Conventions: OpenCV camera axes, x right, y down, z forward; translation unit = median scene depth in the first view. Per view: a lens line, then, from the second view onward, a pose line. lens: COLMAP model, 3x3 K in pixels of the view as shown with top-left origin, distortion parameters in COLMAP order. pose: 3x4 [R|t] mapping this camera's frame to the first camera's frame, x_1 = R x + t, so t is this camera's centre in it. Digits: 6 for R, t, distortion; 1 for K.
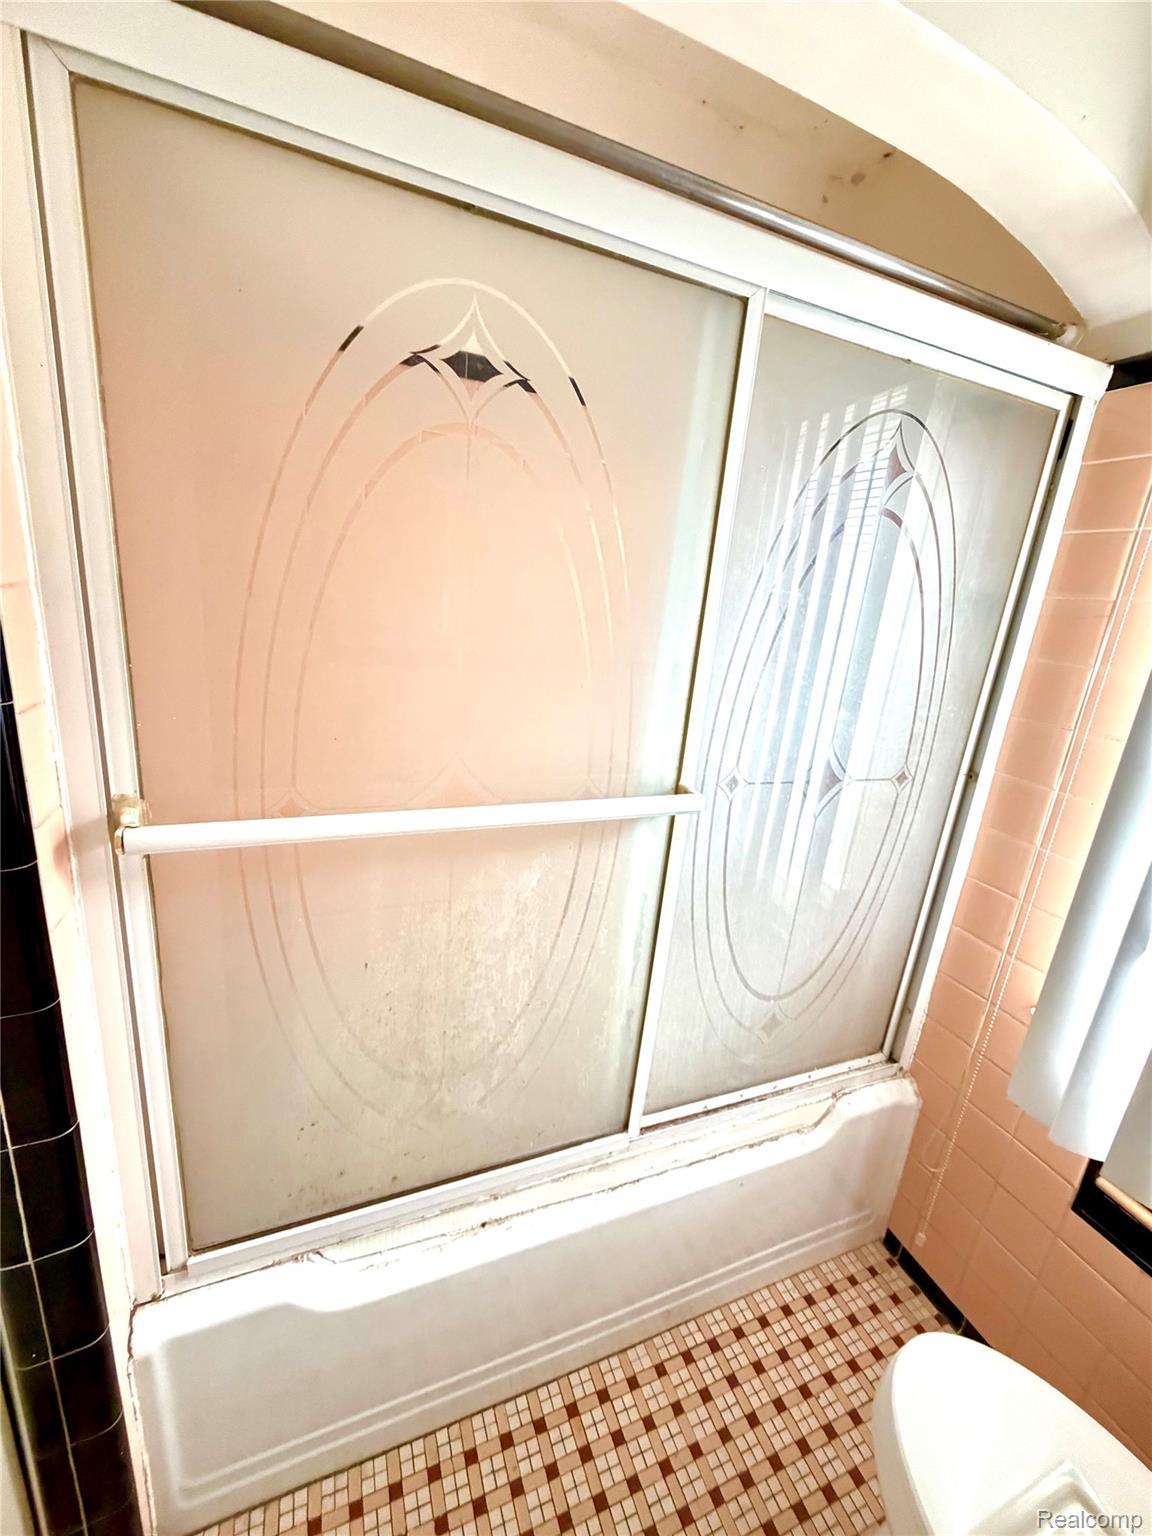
lens RADIAL K [[608.9, 0, 571.5], [0, 608.9, 763.8], [0, 0, 1]] dist [-0.000820, -0.000279]
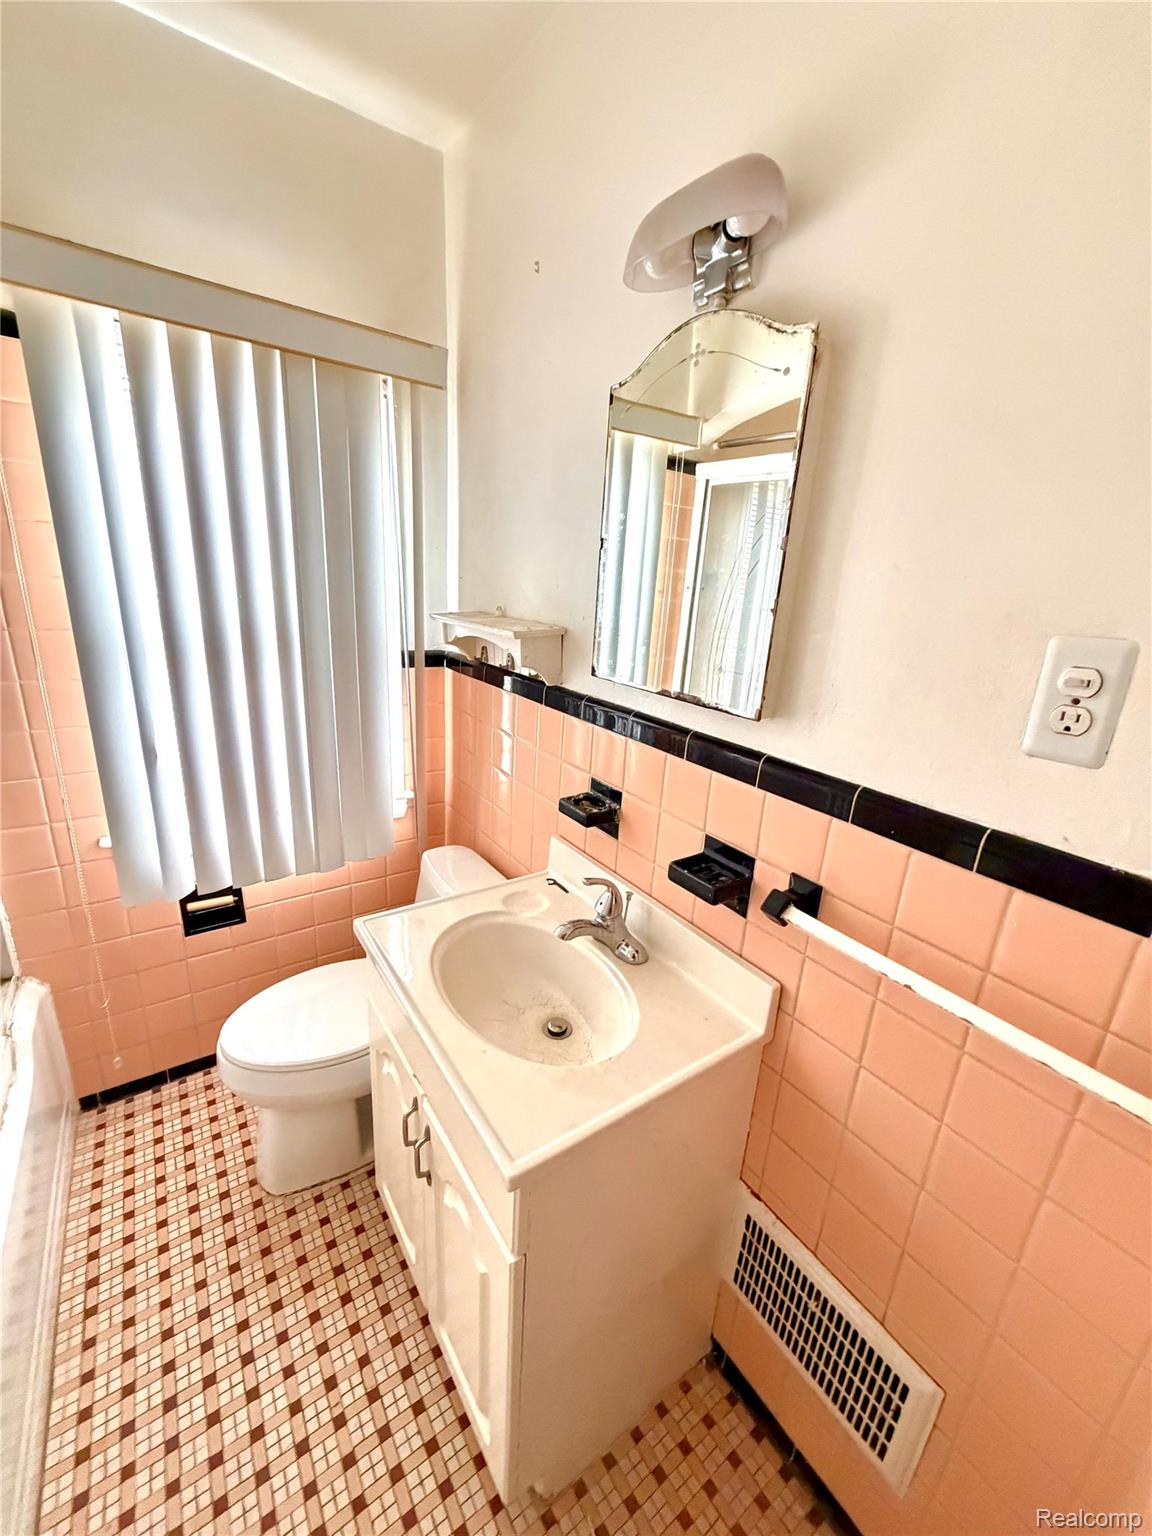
lens RADIAL K [[608.9, 0, 575.6], [0, 608.9, 762.0], [0, 0, 1]] dist [-0.000820, -0.000279]
pose [[-0.206581, -0.387468, 0.898439, -0.513267], [0.184701, 0.886294, 0.424699, -0.109887], [-0.960838, 0.253677, -0.111526, 0.104686]]
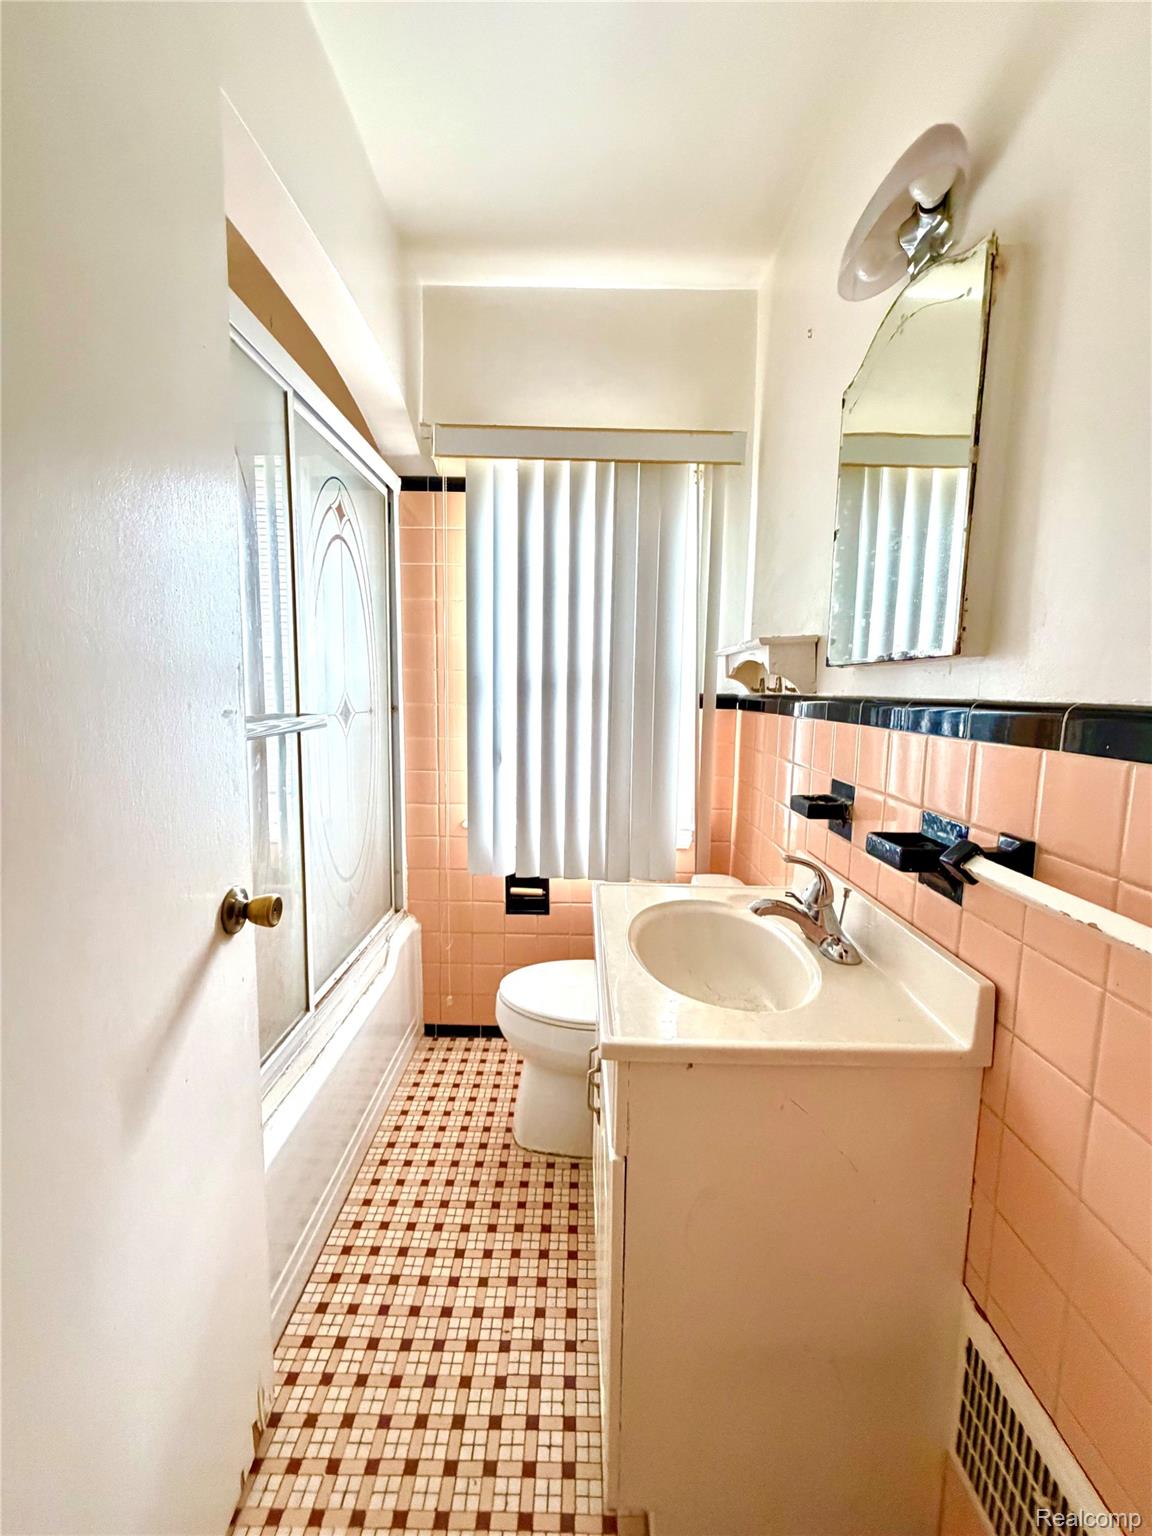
lens RADIAL K [[608.9, 0, 575.4], [0, 608.9, 762.8], [0, 0, 1]] dist [-0.000820, -0.000279]
pose [[0.387692, -0.195641, 0.900788, -0.640645], [0.264034, 0.959840, 0.094829, 0.132722], [-0.883165, 0.201075, 0.423778, -0.088069]]
